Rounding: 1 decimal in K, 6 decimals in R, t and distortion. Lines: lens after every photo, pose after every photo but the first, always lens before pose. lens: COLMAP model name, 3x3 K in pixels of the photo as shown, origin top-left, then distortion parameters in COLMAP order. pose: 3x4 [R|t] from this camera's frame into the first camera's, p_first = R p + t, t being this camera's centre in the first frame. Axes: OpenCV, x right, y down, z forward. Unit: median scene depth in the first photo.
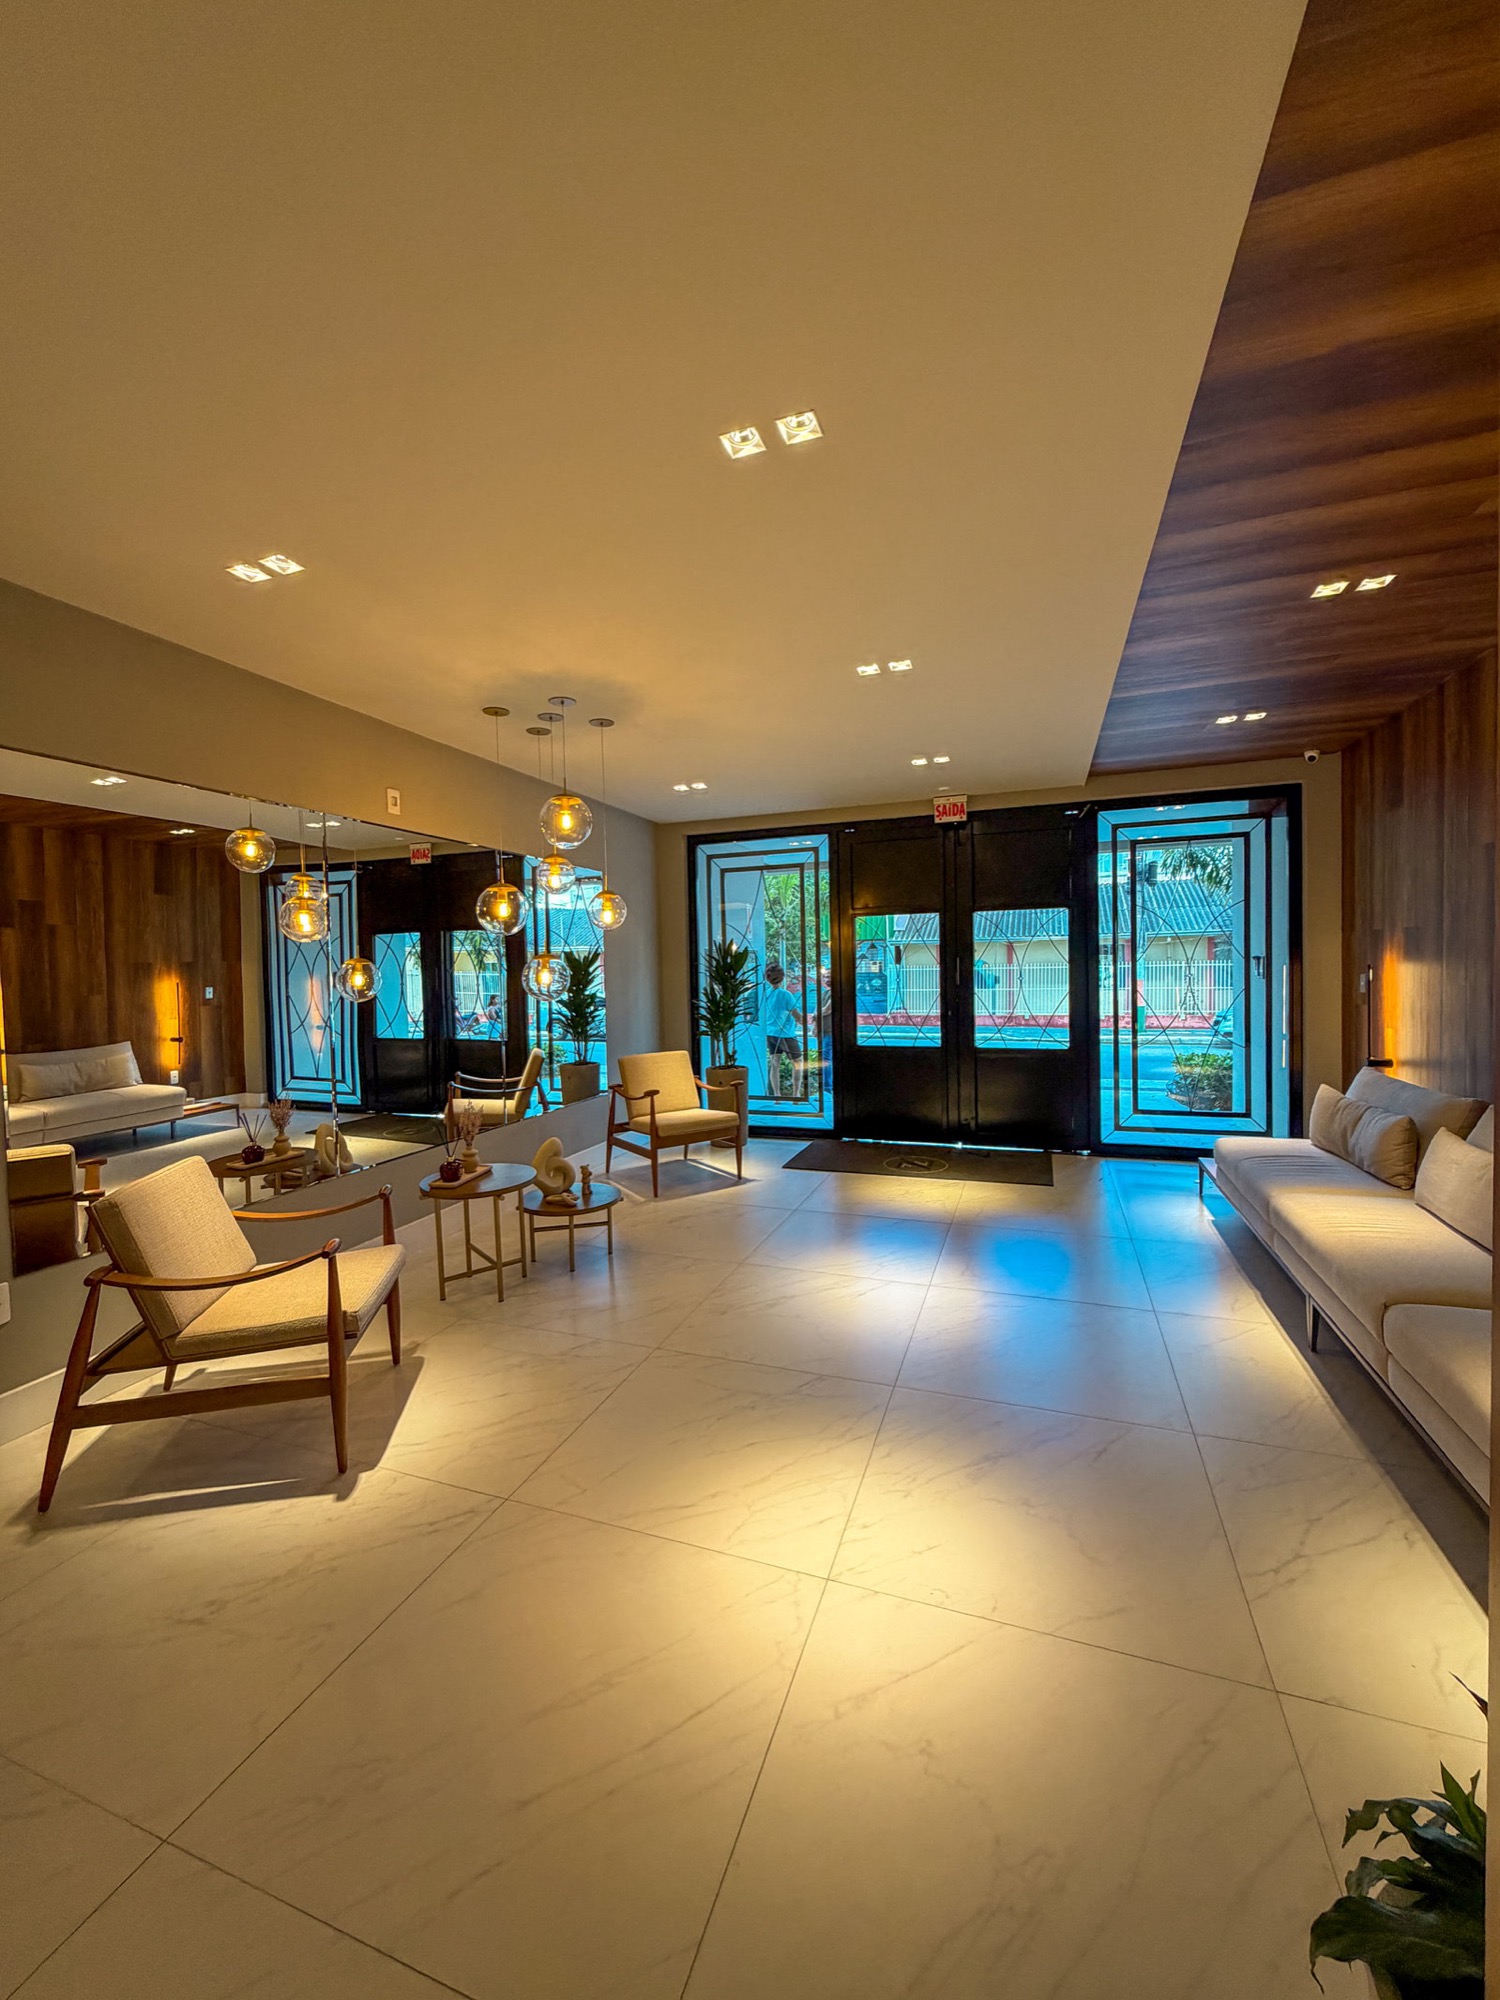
lens RADIAL K [[795.3, 0, 756.7], [0, 795.3, 987.8], [0, 0, 1]] dist [0.001524, 0.001010]
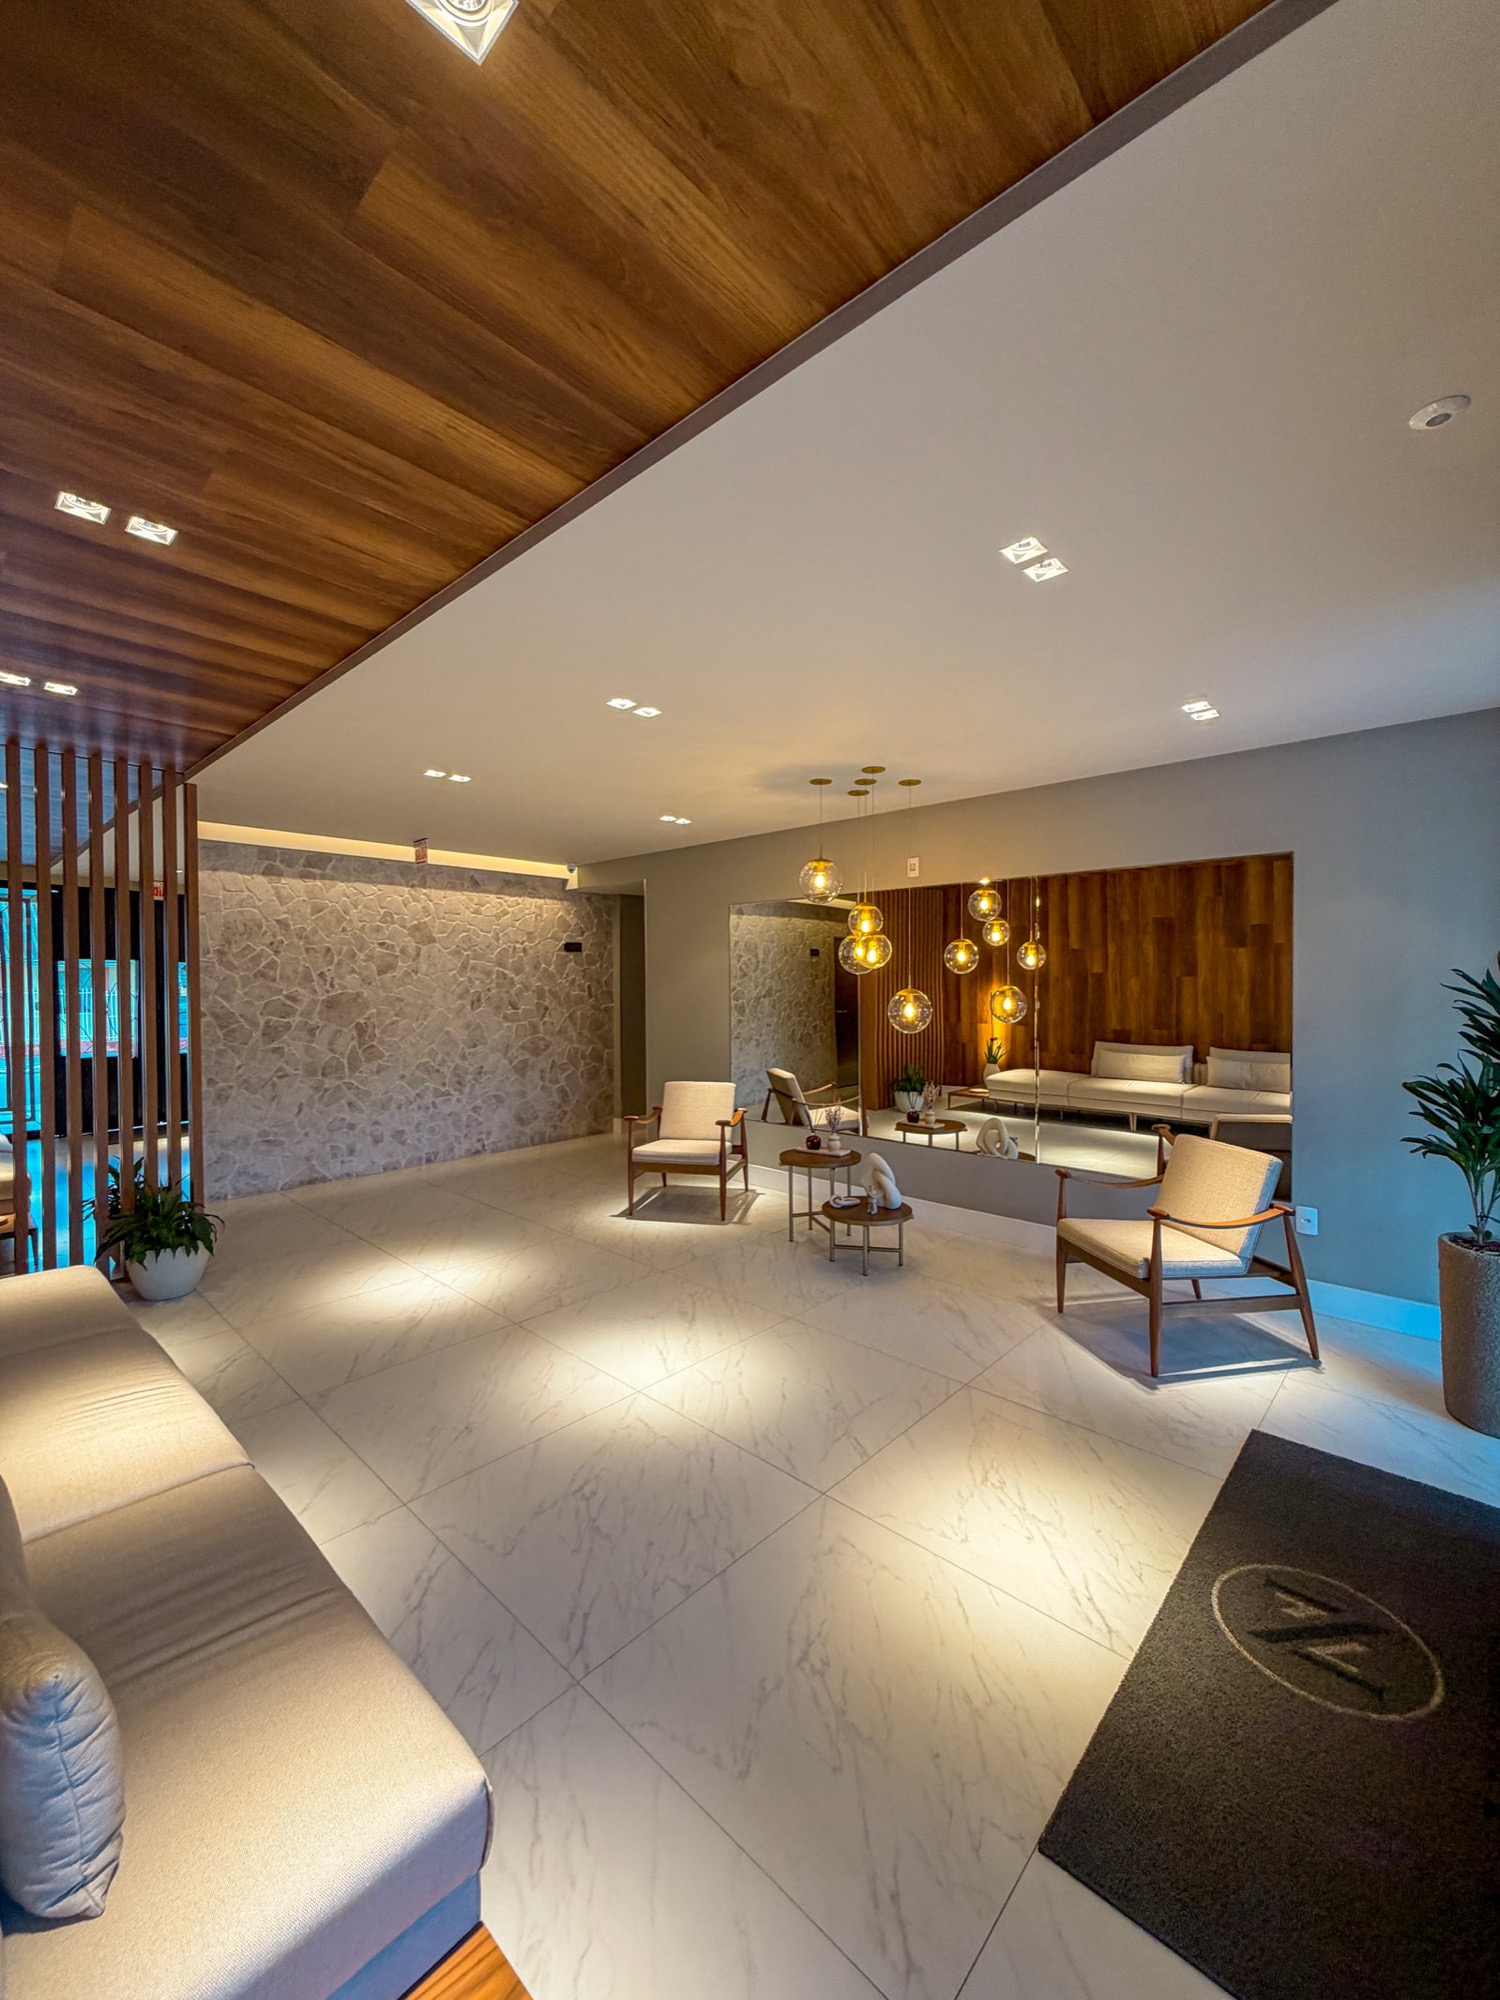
lens RADIAL K [[795.3, 0, 745.4], [0, 795.3, 984.5], [0, 0, 1]] dist [0.001524, 0.001010]
pose [[-0.398938, 0.027429, -0.916568, 0.747749], [-0.008355, 0.999402, 0.033545, -0.076688], [0.916940, 0.021040, -0.398470, 1.132893]]
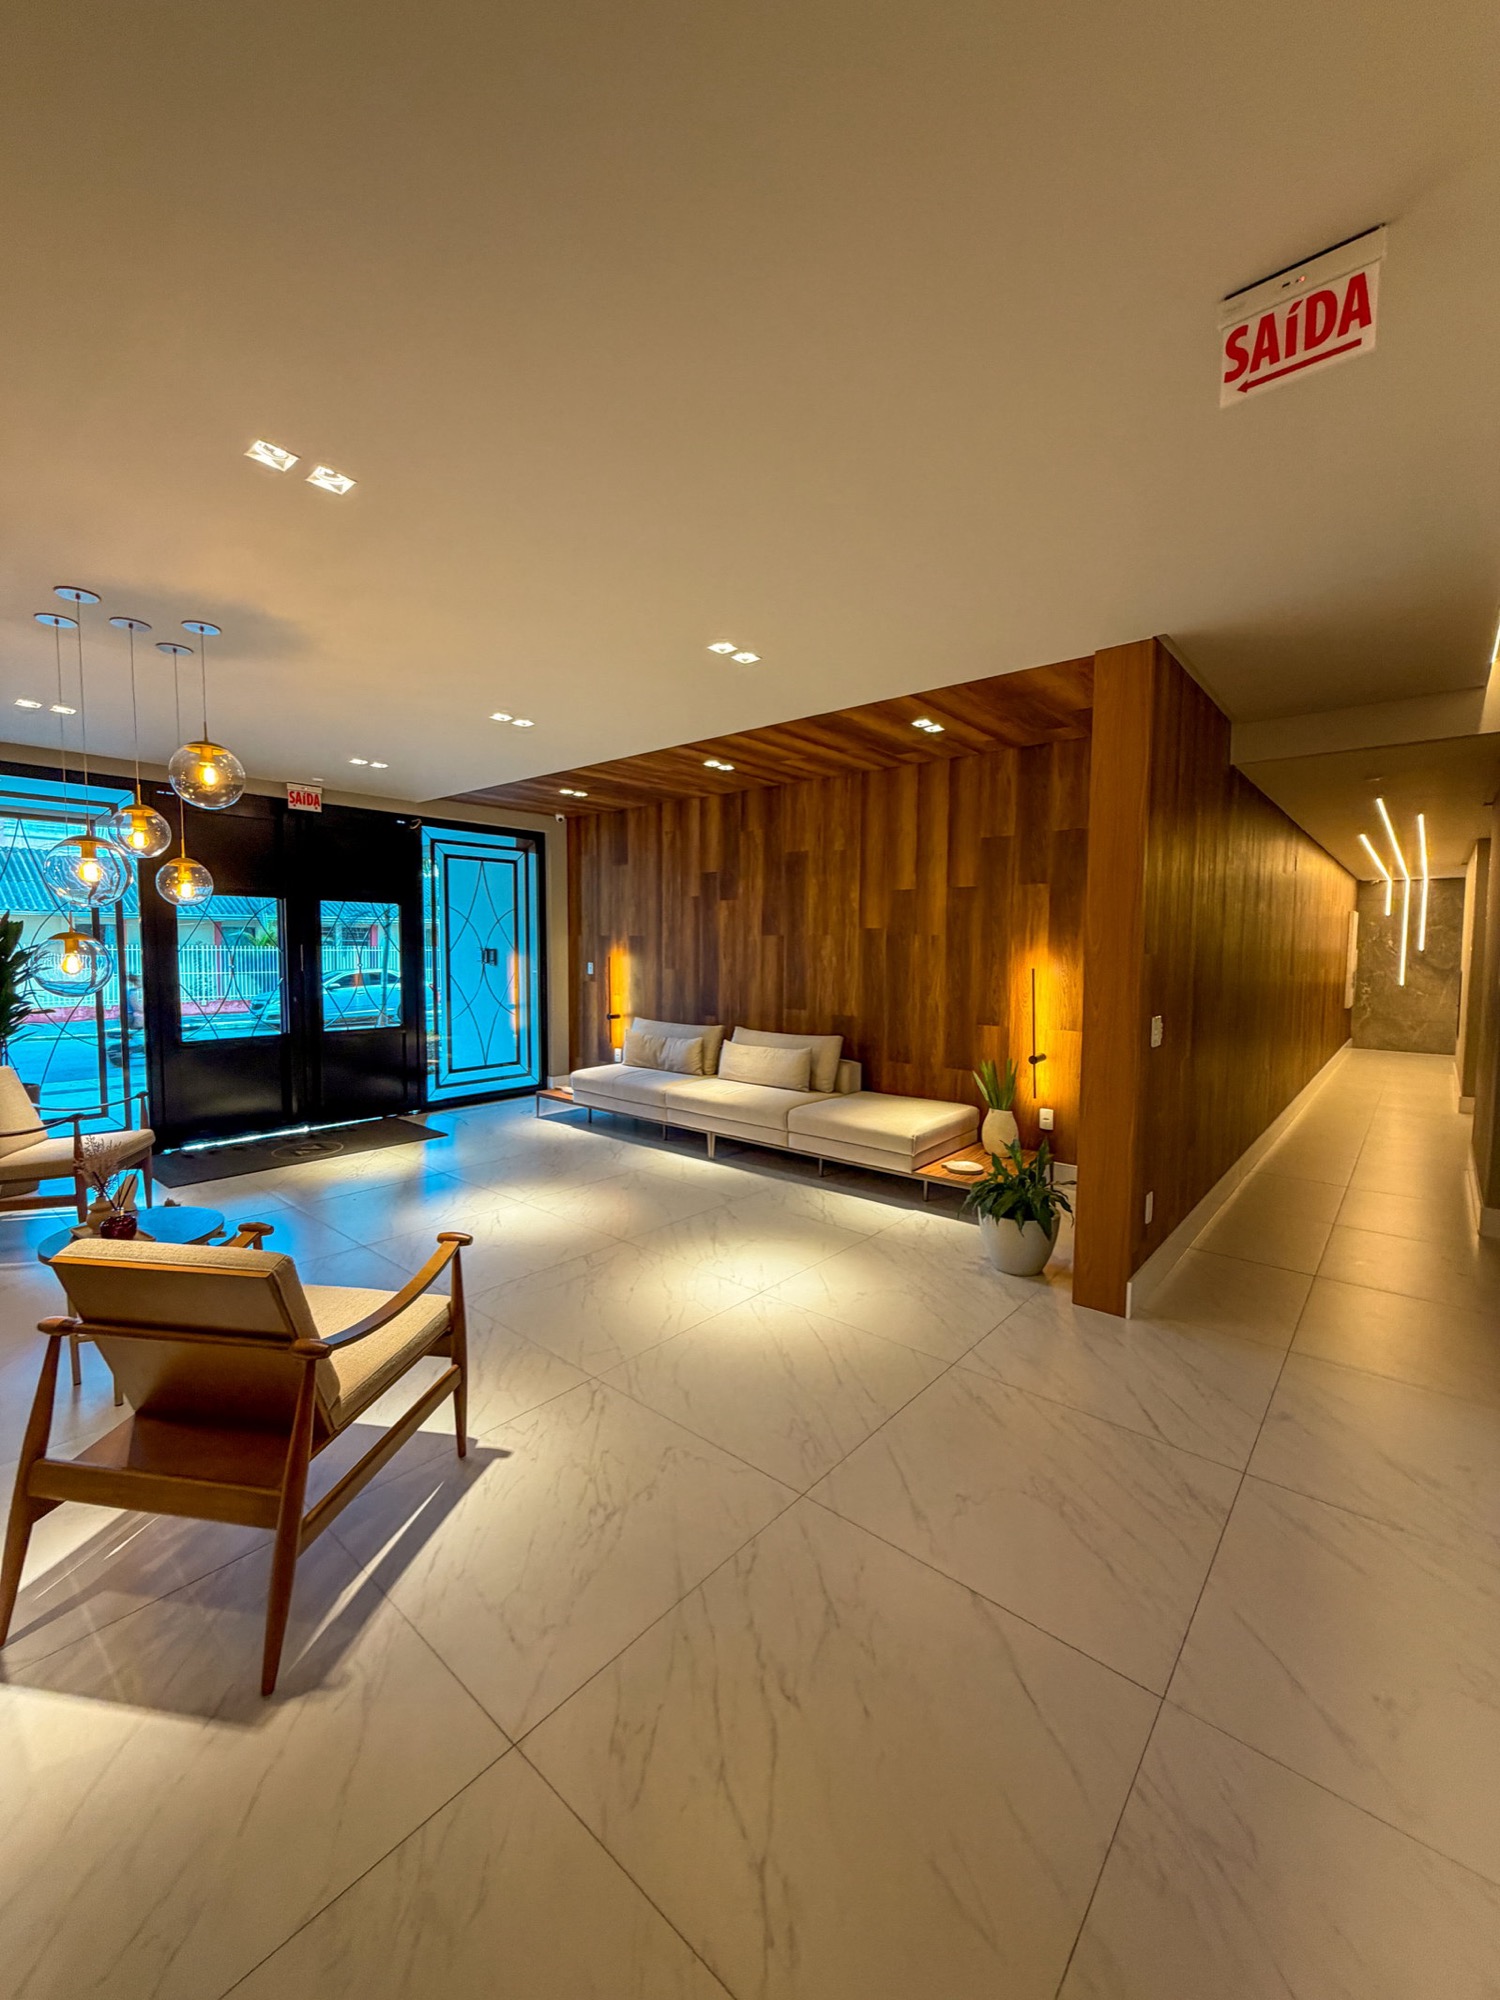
lens RADIAL K [[795.3, 0, 745.4], [0, 795.3, 987.8], [0, 0, 1]] dist [0.001524, 0.001010]
pose [[0.354672, -0.026777, 0.934607, -0.674384], [0.008159, 0.999640, 0.025544, -0.005861], [-0.934955, -0.001434, 0.354763, 0.155294]]
